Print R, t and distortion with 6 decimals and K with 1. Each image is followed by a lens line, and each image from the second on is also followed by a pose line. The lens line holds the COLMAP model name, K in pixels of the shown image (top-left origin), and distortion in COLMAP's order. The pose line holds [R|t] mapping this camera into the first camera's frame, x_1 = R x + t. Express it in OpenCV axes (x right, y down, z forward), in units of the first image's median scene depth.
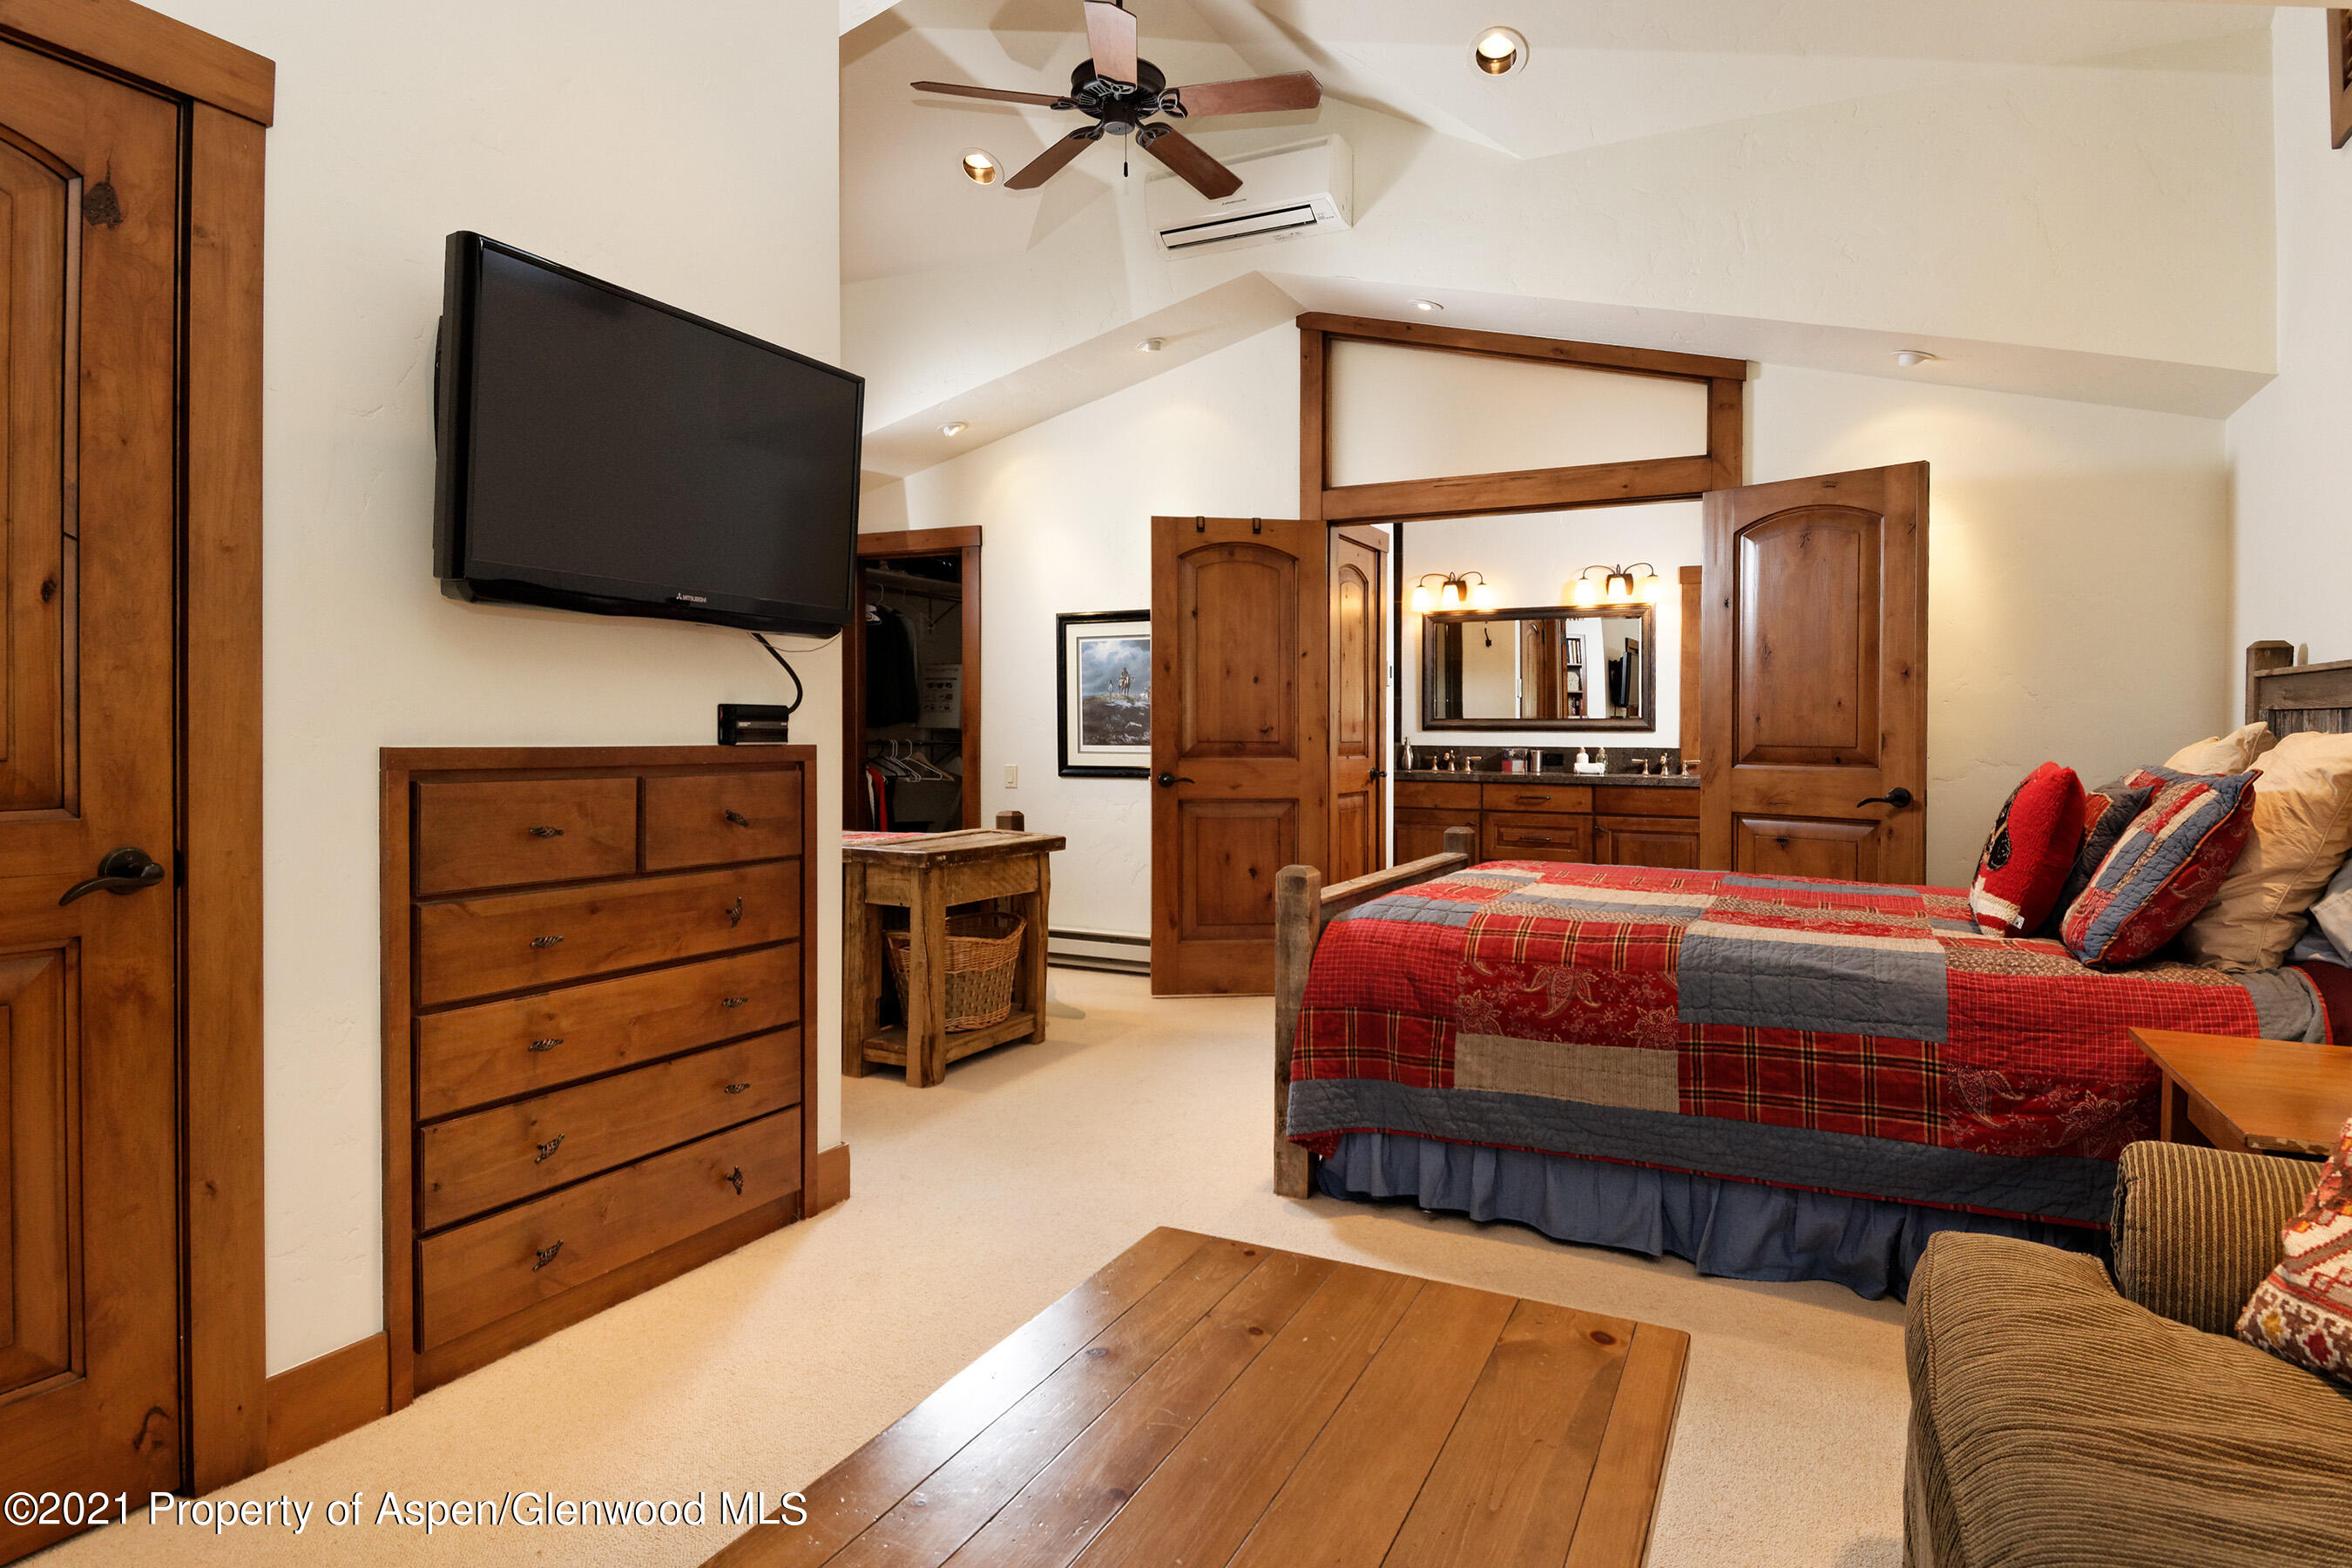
lens RADIAL K [[1280.6, 0, 1169.1], [0, 1280.6, 748.3], [0, 0, 1]] dist [0.044446, -0.058595]
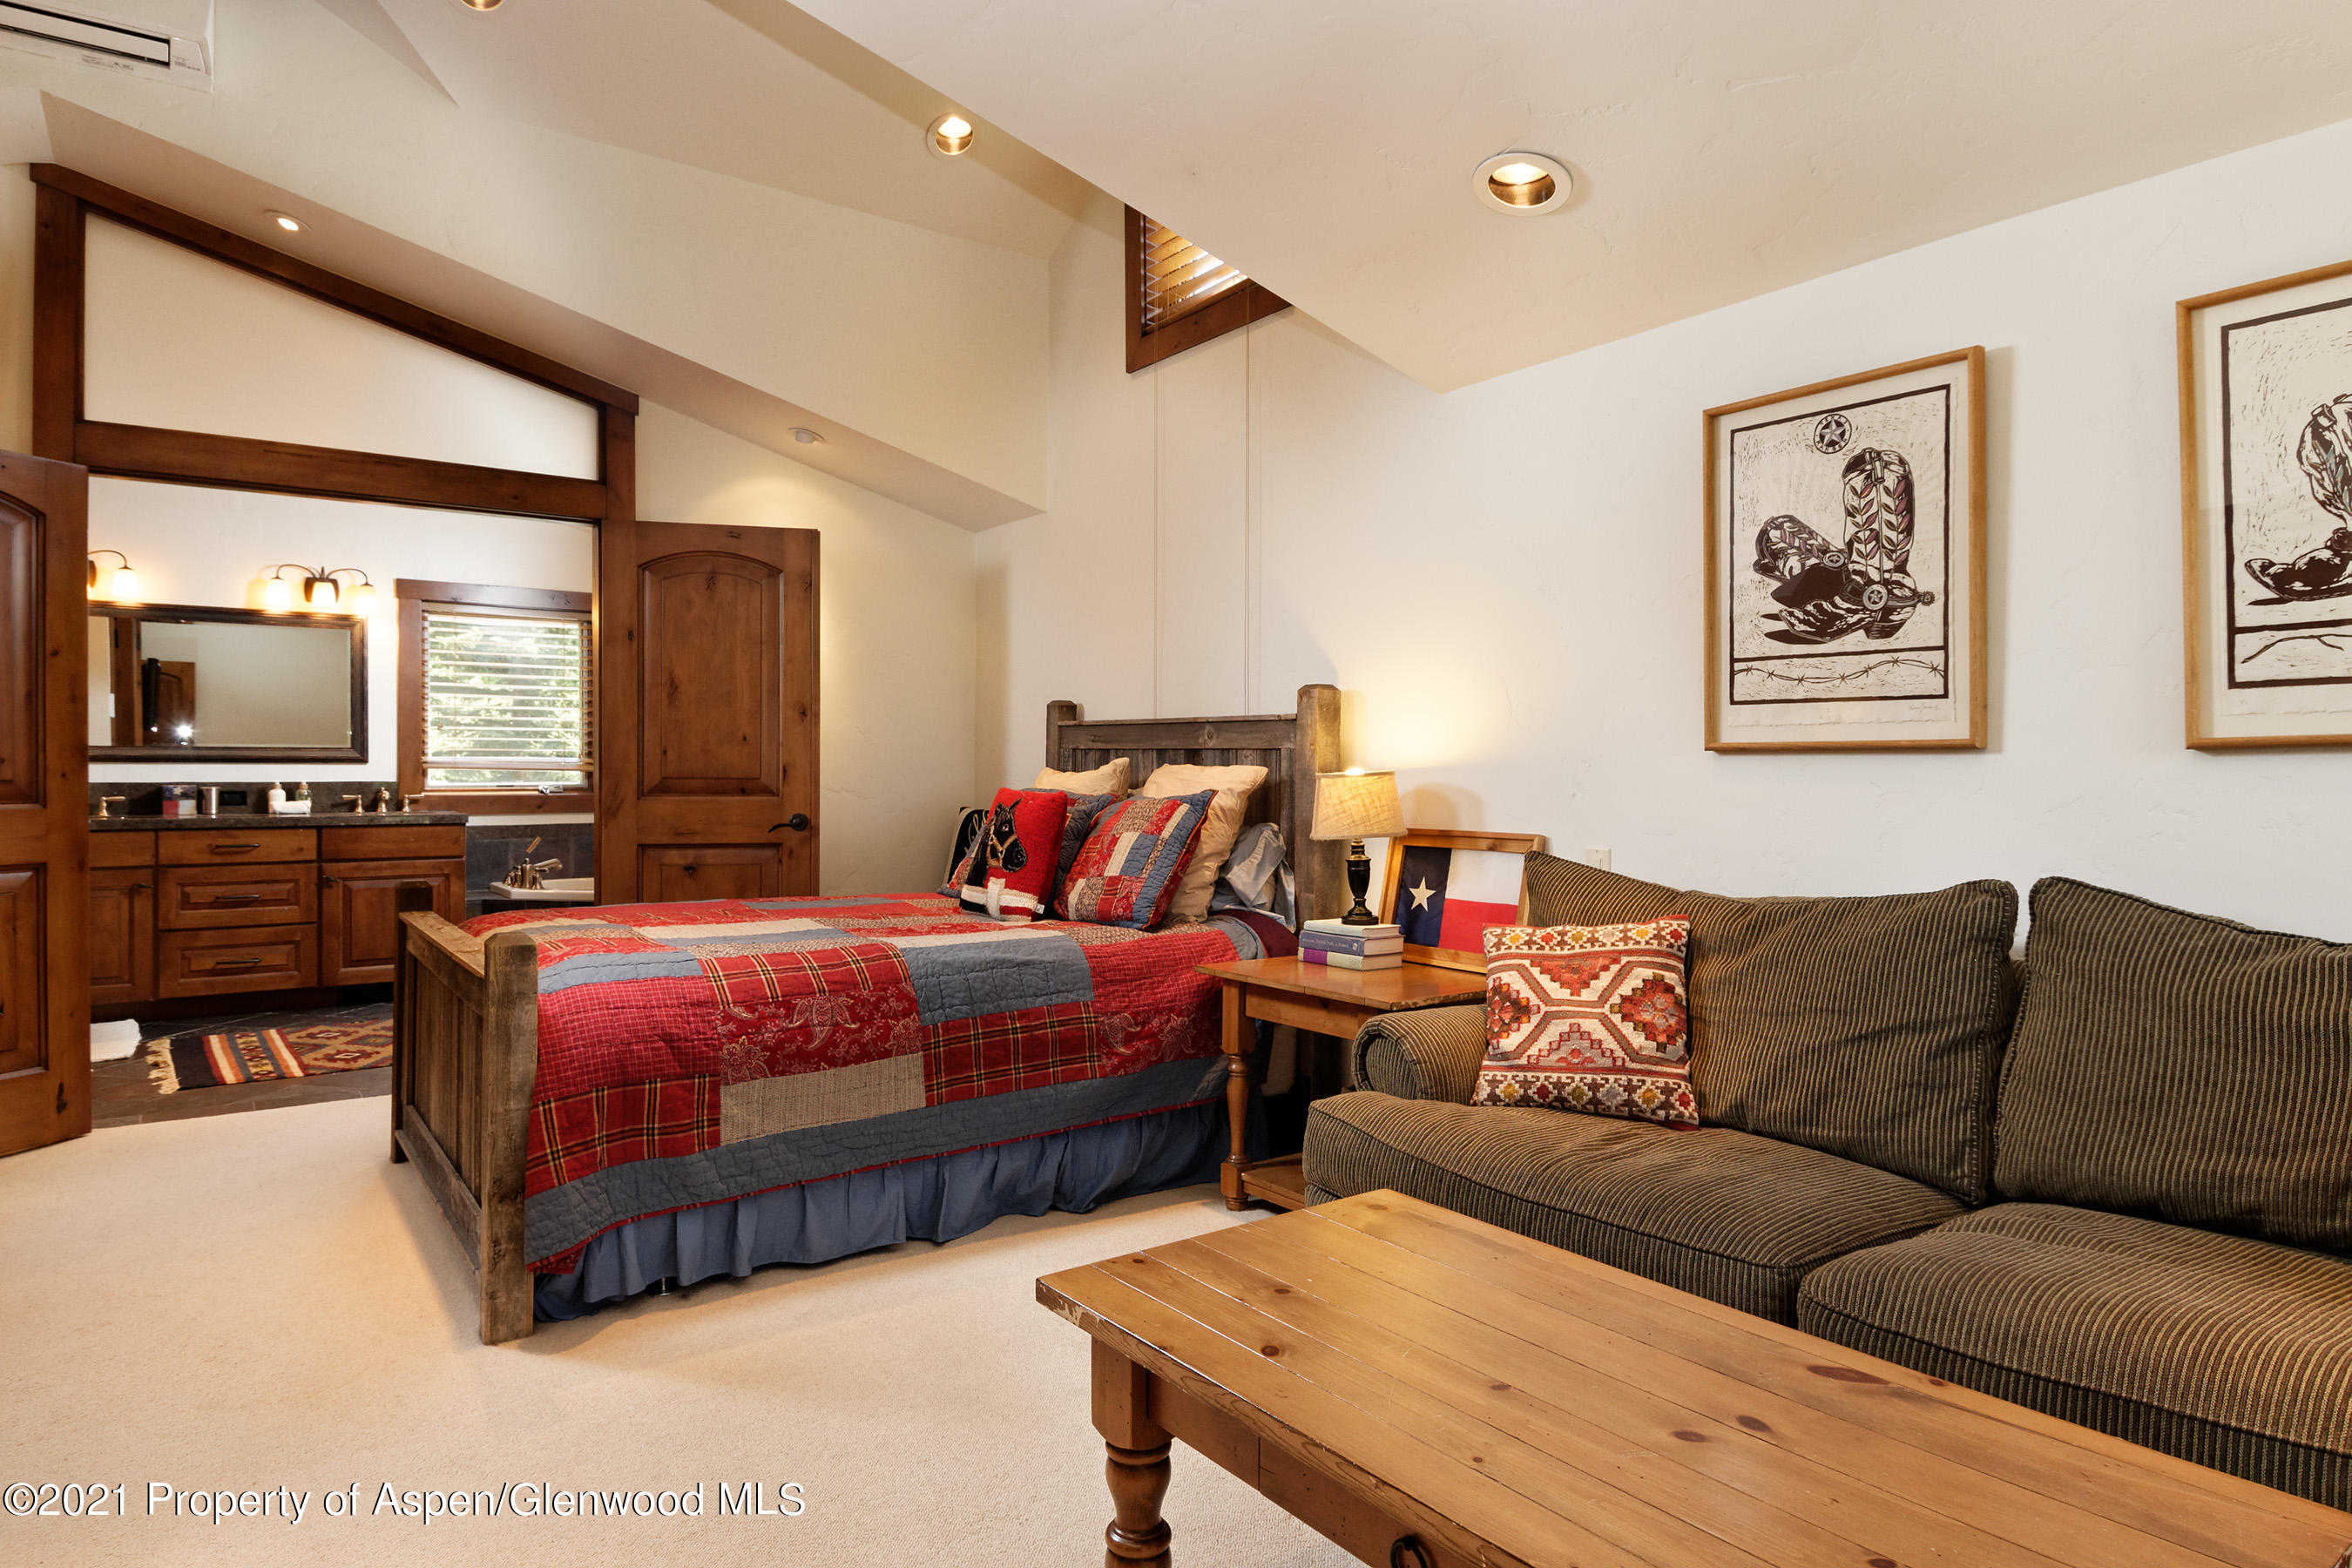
lens RADIAL K [[1334.3, 0, 1176.0], [0, 1334.3, 784.0], [0, 0, 1]] dist [0.004778, -0.031554]
pose [[0.441456, -0.014619, 0.897164, -0.470371], [0.011169, 0.999879, 0.010797, -0.005892], [-0.897213, 0.005254, 0.441566, 0.254914]]
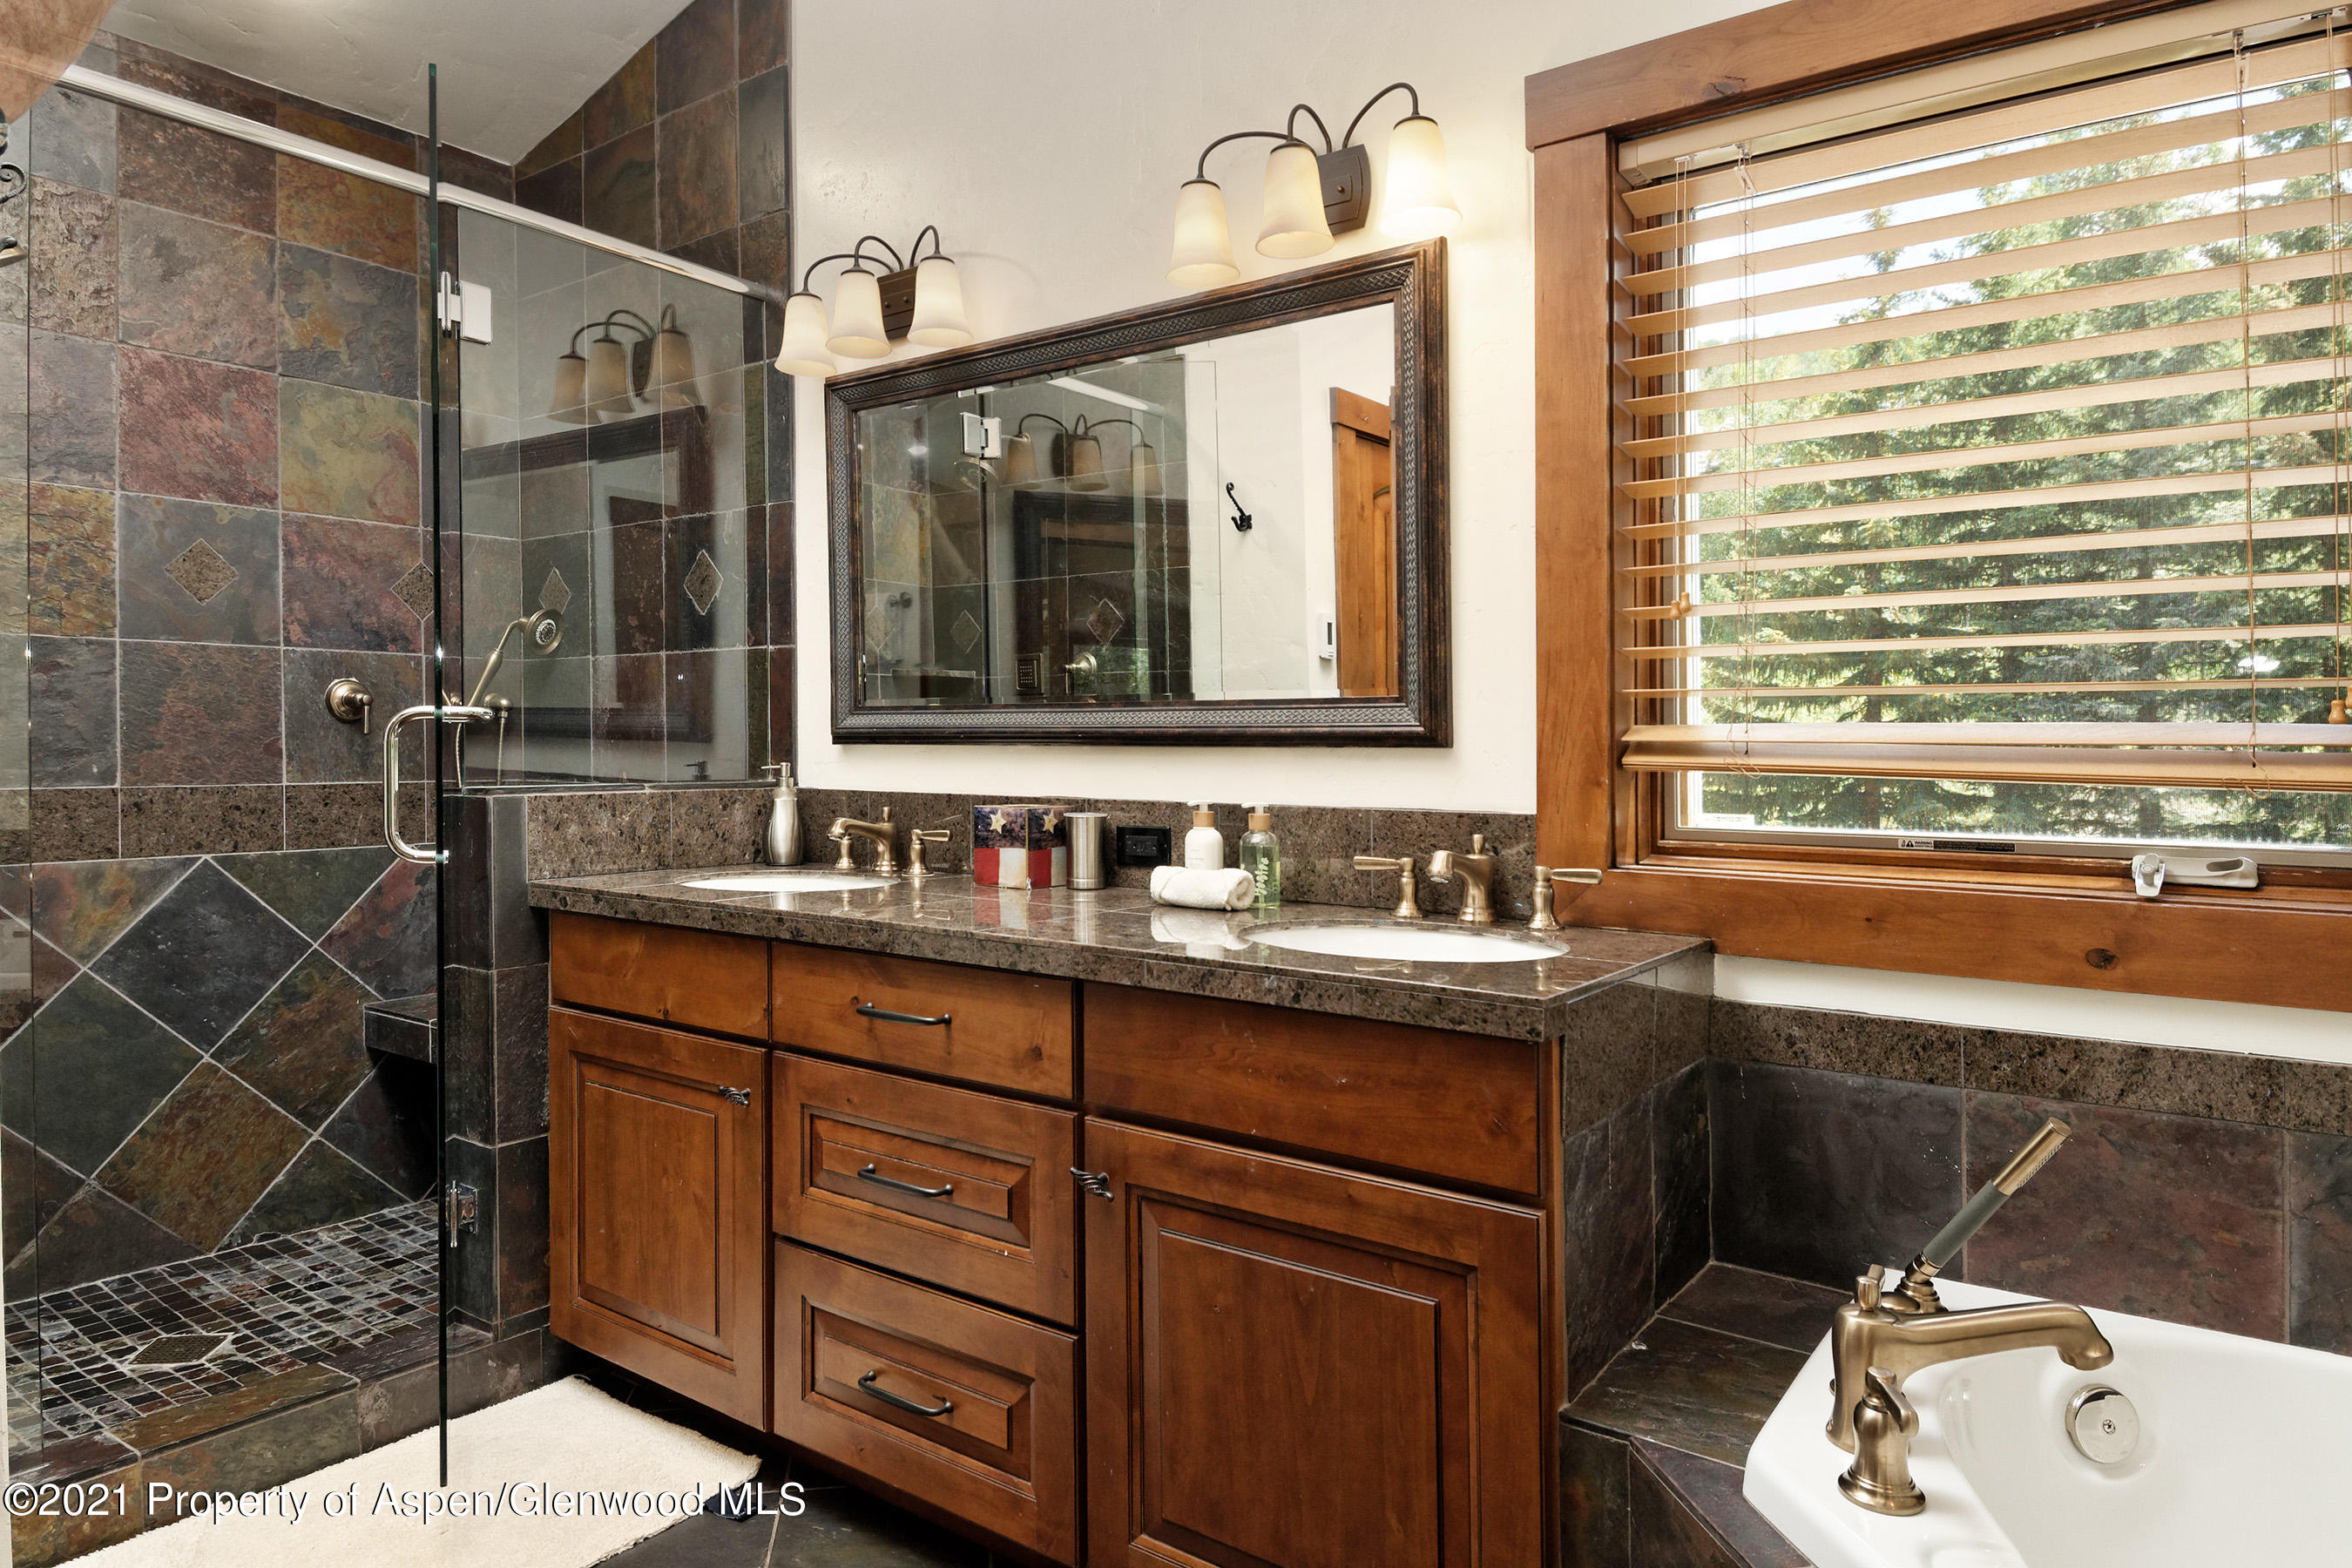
lens RADIAL K [[1465.0, 0, 1176.0], [0, 1465.0, 784.0], [0, 0, 1]] dist [0.002444, 0.000039]
pose [[0.986665, 0.006229, -0.162647, 0.904849], [-0.002645, 0.999749, 0.022241, -0.030070], [0.162745, -0.021515, 0.986434, 1.726202]]
